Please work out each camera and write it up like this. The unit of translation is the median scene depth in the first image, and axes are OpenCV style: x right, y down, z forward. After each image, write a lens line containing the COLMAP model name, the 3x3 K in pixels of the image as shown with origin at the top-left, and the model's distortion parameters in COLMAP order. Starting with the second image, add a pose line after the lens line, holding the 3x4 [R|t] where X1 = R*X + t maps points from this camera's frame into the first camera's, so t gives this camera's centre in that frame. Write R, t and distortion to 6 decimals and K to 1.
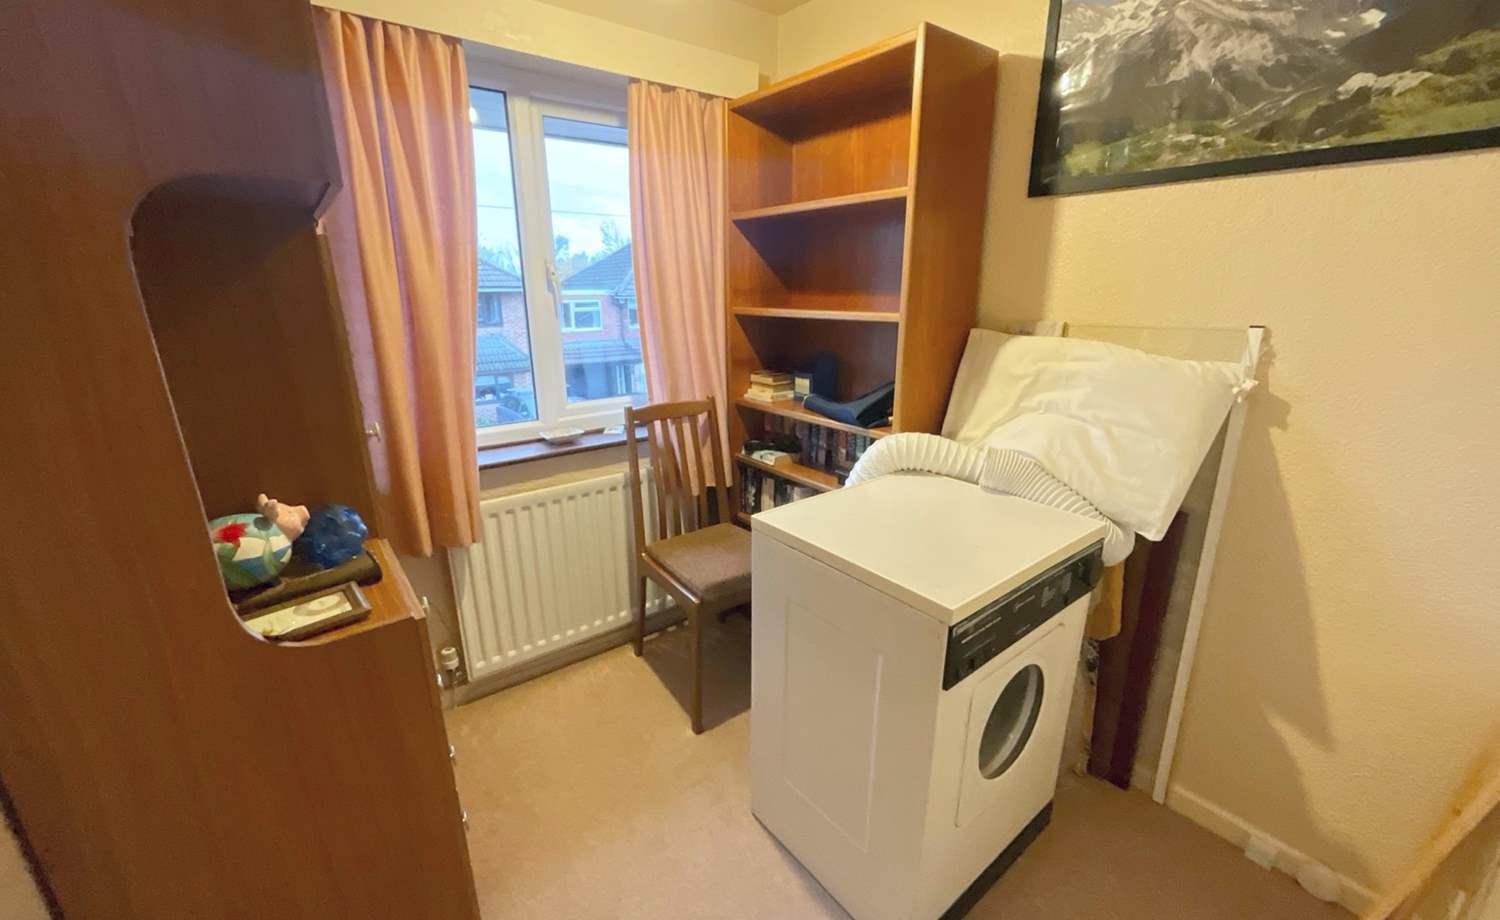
lens RADIAL K [[608.6, 0, 761.9], [0, 608.6, 462.1], [0, 0, 1]] dist [-0.000099, 0.000944]
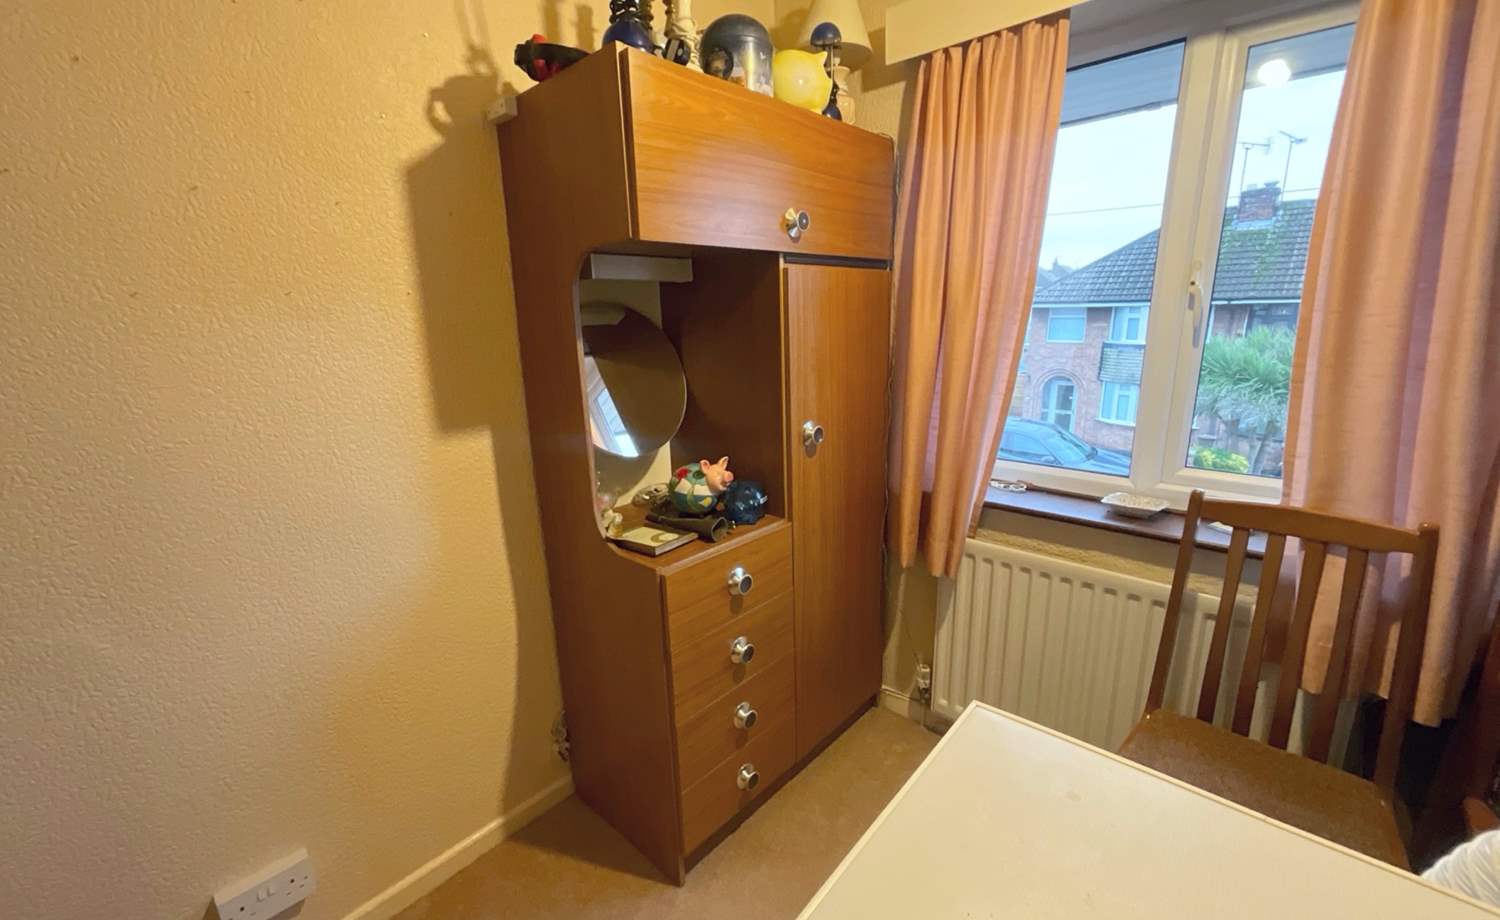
lens RADIAL K [[608.6, 0, 754.6], [0, 608.6, 461.5], [0, 0, 1]] dist [-0.000099, 0.000944]
pose [[0.148973, 0.232821, -0.961042, 0.584704], [-0.251603, 0.948825, 0.190860, -0.238036], [0.956297, 0.213368, 0.199928, 0.832035]]
